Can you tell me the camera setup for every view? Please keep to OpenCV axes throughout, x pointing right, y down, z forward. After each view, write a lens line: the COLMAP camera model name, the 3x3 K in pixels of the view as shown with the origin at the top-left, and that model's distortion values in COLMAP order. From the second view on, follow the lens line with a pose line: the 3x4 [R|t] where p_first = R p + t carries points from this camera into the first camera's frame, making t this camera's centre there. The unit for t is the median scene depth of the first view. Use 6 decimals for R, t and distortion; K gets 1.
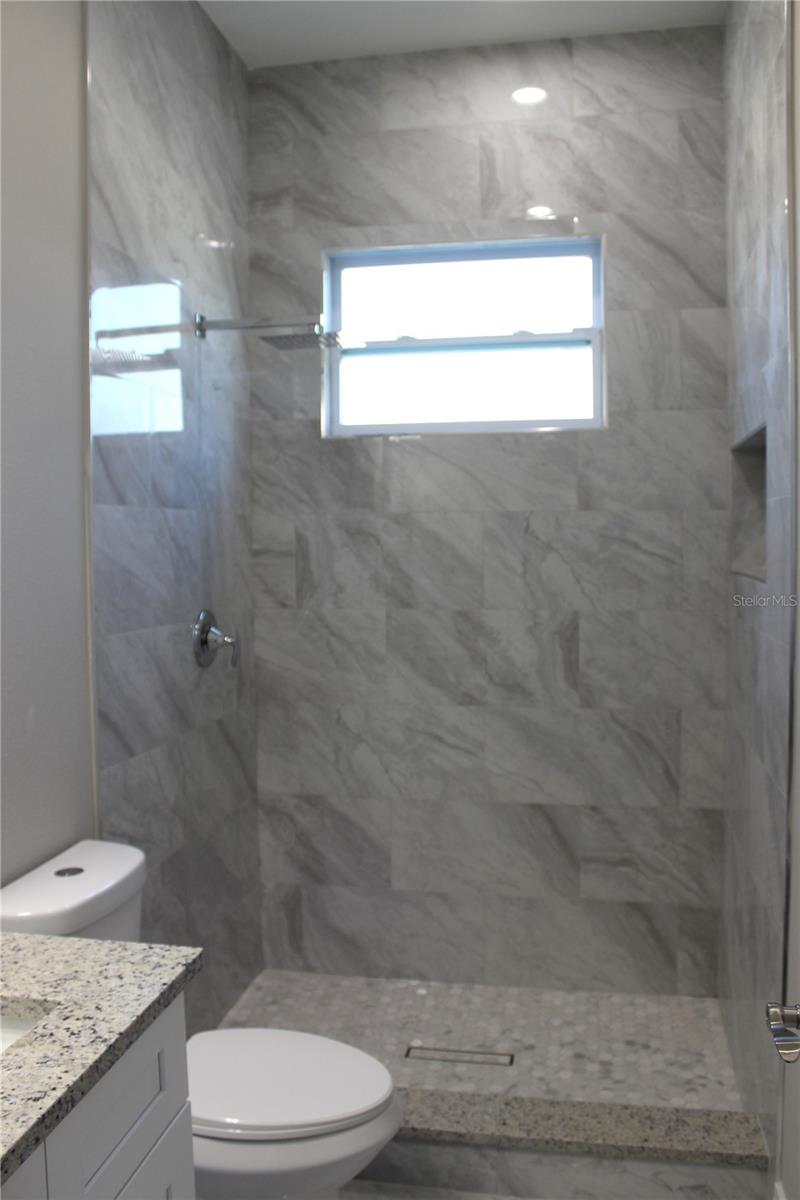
lens RADIAL K [[993.1, 0, 402.1], [0, 993.1, 600.3], [0, 0, 1]] dist [-0.140832, 0.108562]
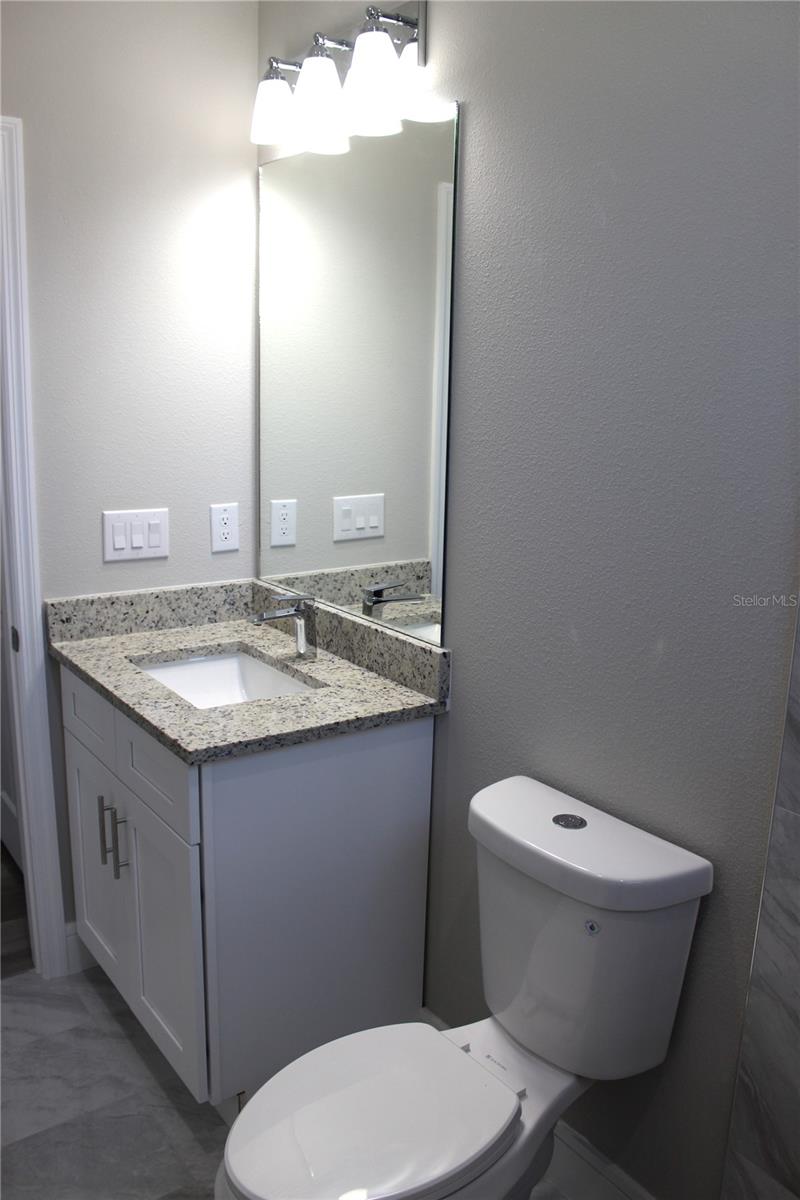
lens RADIAL K [[993.1, 0, 400.1], [0, 993.1, 599.9], [0, 0, 1]] dist [-0.140832, 0.108562]
pose [[-0.687057, 0.158000, -0.709217, 0.509636], [-0.052441, 0.962743, 0.265284, -0.191845], [0.724709, 0.219457, -0.653174, 2.119742]]
